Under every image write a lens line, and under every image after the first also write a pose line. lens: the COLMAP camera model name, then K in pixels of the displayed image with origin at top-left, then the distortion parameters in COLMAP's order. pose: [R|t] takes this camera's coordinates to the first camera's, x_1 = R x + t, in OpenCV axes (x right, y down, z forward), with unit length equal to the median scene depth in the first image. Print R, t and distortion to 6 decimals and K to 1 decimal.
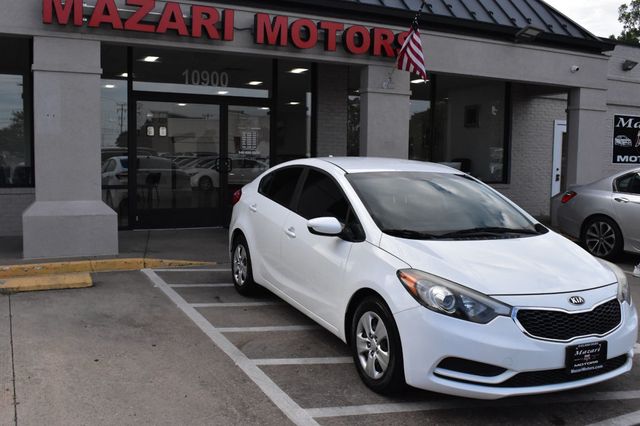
lens RADIAL K [[641.5, 0, 320.0], [0, 641.5, 213.0], [0, 0, 1]] dist [-0.080537, -0.019902]
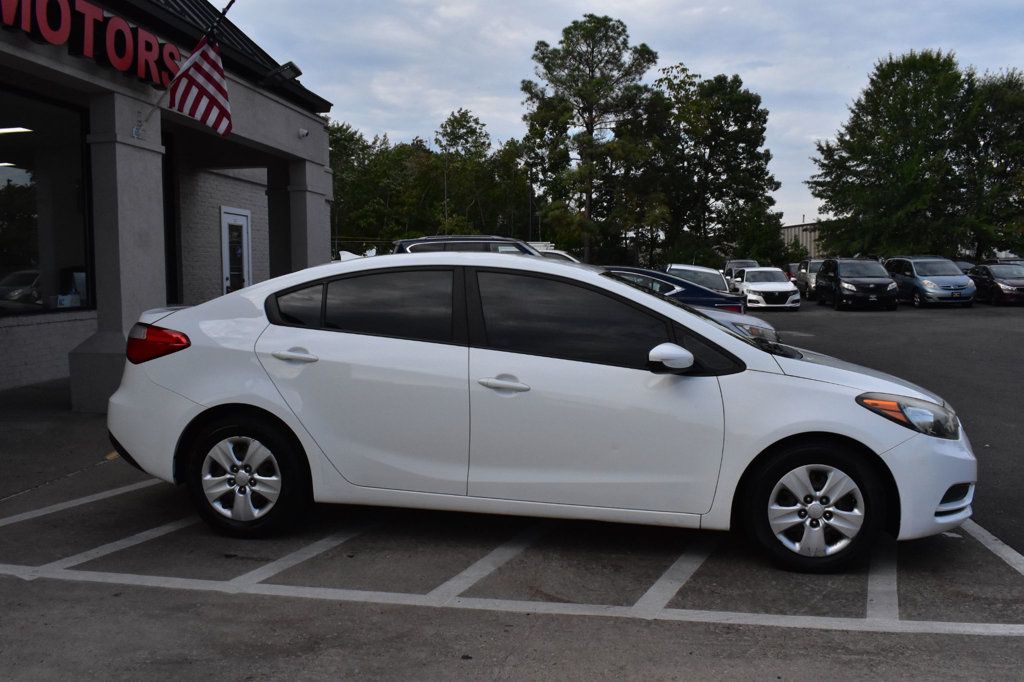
lens RADIAL K [[911.3, 0, 512.0], [0, 911.3, 341.0], [0, 0, 1]] dist [-0.068467, 0.003202]
pose [[0.538477, -0.079606, 0.838871, -0.500246], [0.084161, 0.995630, 0.040459, -0.028366], [-0.838427, 0.048814, 0.542824, 0.389880]]
